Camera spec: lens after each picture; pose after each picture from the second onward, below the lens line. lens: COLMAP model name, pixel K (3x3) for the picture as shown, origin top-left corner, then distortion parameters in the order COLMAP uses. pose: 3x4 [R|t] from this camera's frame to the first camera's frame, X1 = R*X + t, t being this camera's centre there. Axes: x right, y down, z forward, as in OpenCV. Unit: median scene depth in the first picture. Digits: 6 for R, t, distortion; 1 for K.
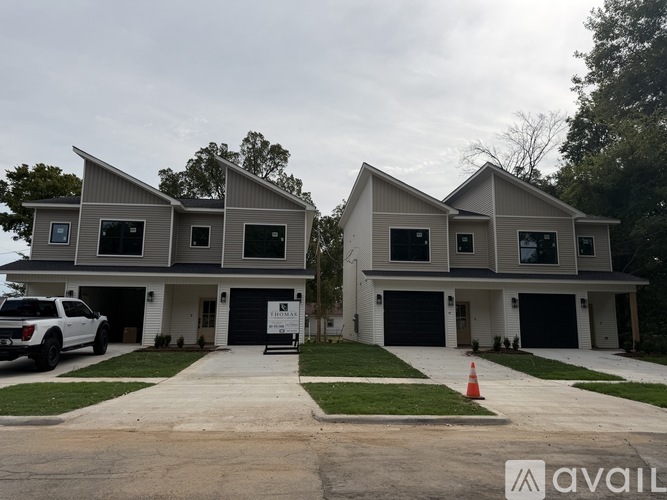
lens RADIAL K [[454.5, 0, 333.5], [0, 454.5, 250.0], [0, 0, 1]] dist [0.068569, -0.079482]
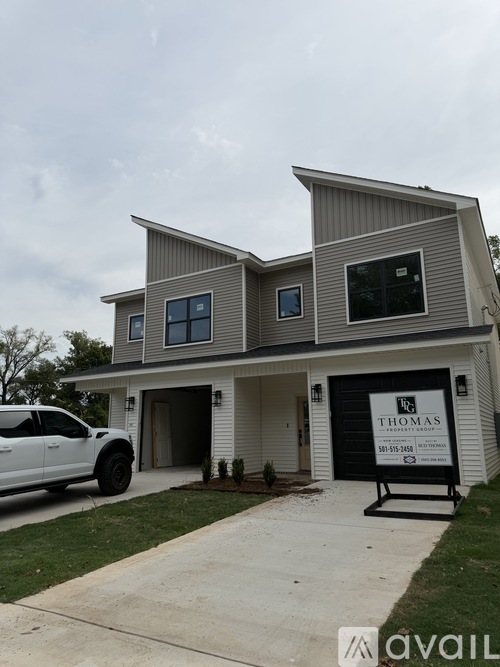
lens RADIAL K [[454.5, 0, 250.0], [0, 454.5, 333.5], [0, 0, 1]] dist [0.068569, -0.079482]
pose [[0.810288, -0.136497, -0.569914, 0.027311], [0.109169, 0.990631, -0.082048, 0.067551], [0.575774, 0.004265, 0.817597, 0.483566]]
